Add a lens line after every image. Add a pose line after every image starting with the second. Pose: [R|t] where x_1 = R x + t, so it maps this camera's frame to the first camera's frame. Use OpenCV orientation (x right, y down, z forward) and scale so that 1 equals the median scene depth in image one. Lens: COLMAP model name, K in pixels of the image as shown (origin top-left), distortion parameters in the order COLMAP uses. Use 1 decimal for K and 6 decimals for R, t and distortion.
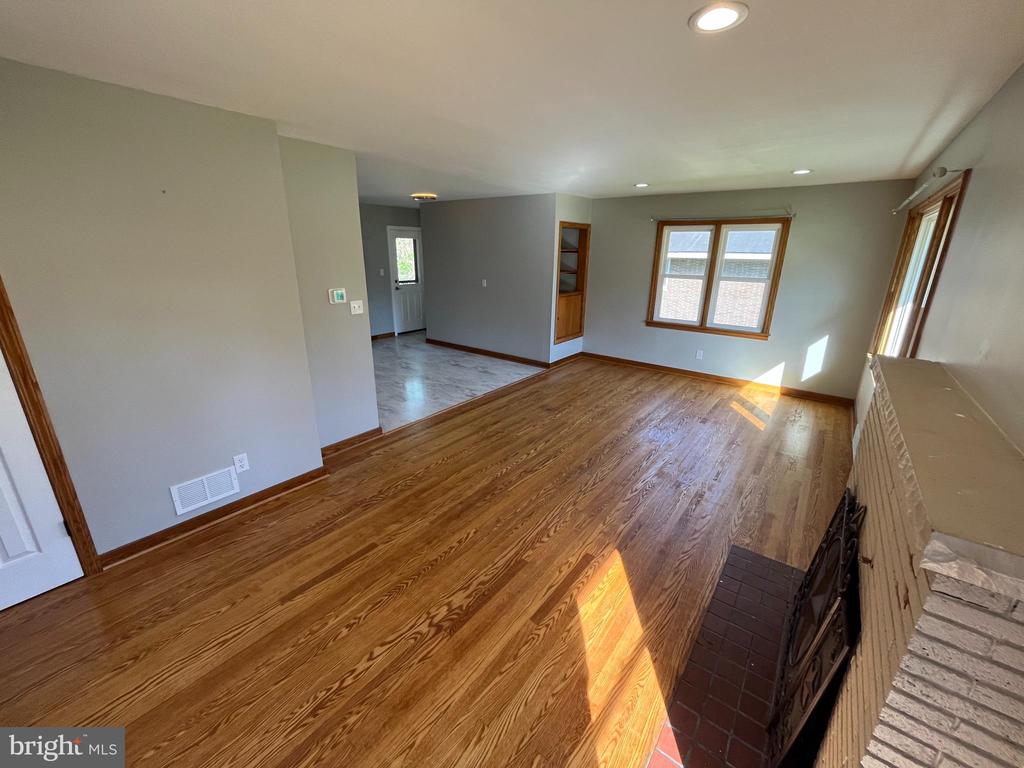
lens RADIAL K [[413.7, 0, 508.8], [0, 413.7, 382.1], [0, 0, 1]] dist [-0.009306, 0.000032]
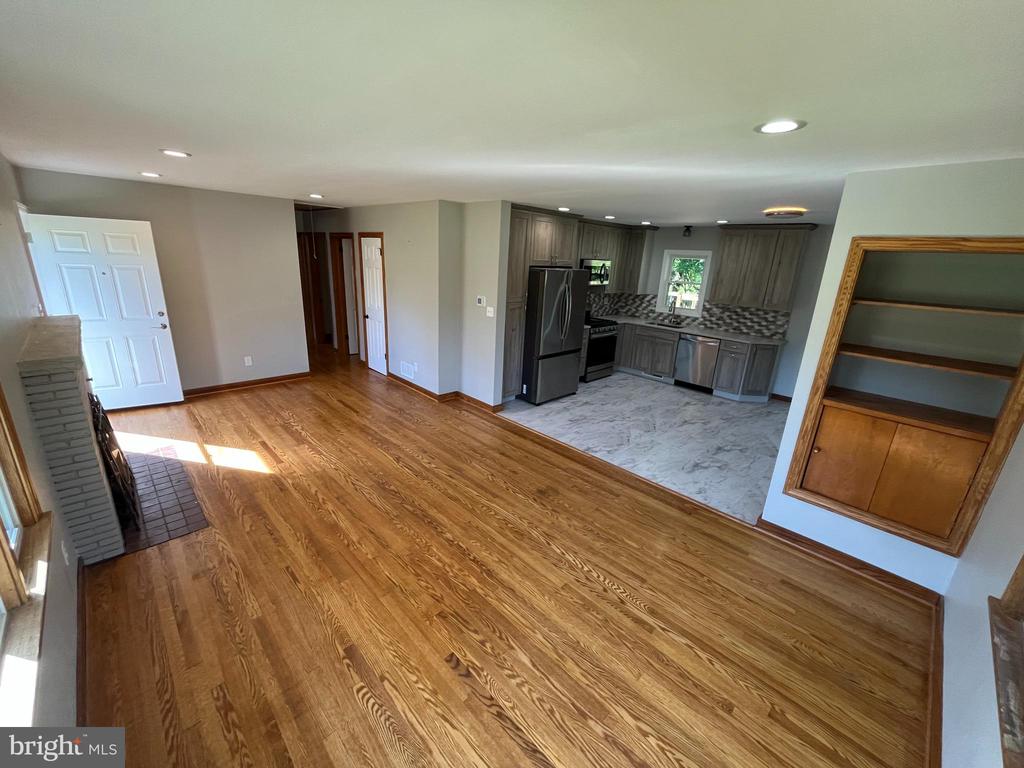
lens RADIAL K [[413.7, 0, 511.0], [0, 413.7, 381.0], [0, 0, 1]] dist [-0.009306, 0.000032]
pose [[-0.127559, 0.275163, -0.952898, 0.847892], [-0.353894, 0.884880, 0.302895, -0.354529], [0.926546, 0.375862, -0.015496, 0.991306]]
